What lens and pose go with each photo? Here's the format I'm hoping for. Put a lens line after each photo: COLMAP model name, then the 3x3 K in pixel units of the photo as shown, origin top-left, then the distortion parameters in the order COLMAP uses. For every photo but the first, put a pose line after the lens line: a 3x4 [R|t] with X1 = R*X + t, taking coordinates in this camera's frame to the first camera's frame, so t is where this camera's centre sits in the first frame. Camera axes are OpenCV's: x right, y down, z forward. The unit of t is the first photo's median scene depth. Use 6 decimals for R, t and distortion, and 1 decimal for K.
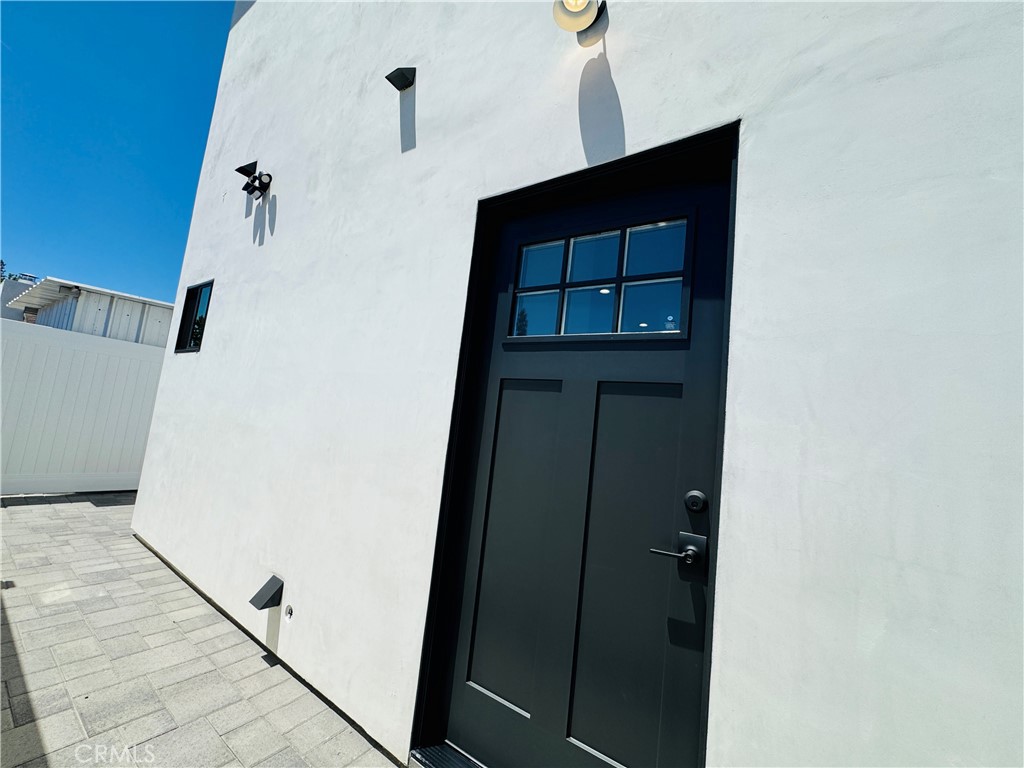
lens RADIAL K [[409.3, 0, 512.0], [0, 409.3, 384.0], [0, 0, 1]] dist [-0.034483, 0.000035]
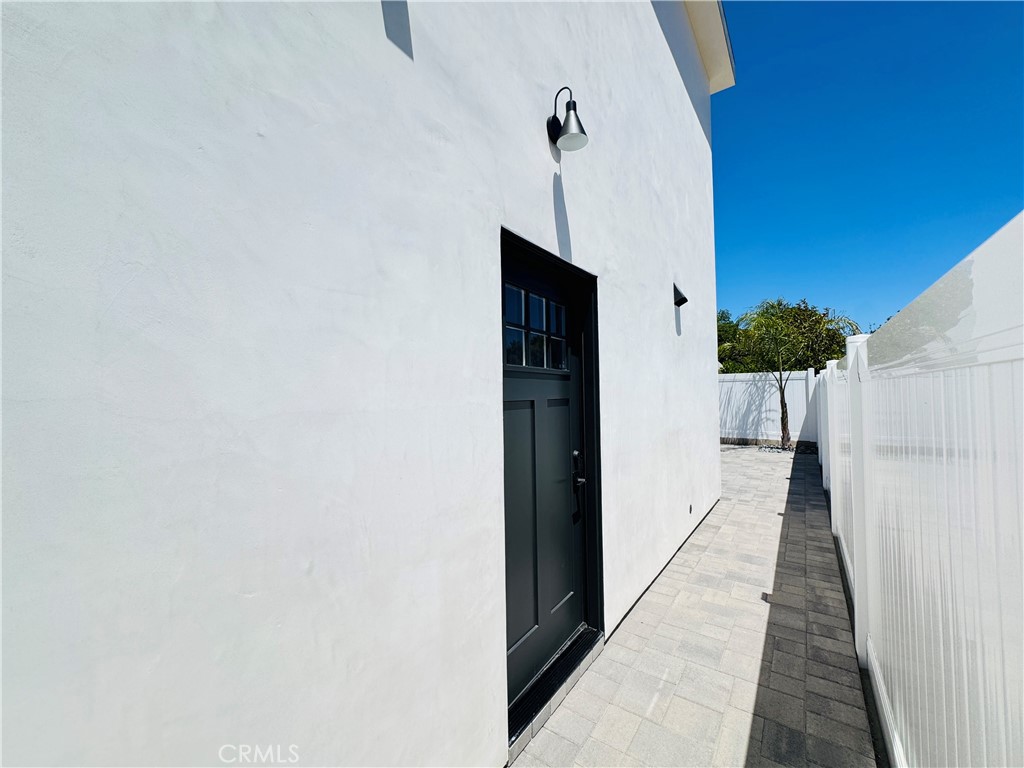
lens RADIAL K [[409.3, 0, 512.0], [0, 409.3, 384.0], [0, 0, 1]] dist [-0.034483, 0.000035]
pose [[0.006111, -0.083410, 0.996497, -1.113523], [-0.094890, 0.991970, 0.083613, -0.154355], [-0.995469, -0.095069, -0.001853, 0.942405]]
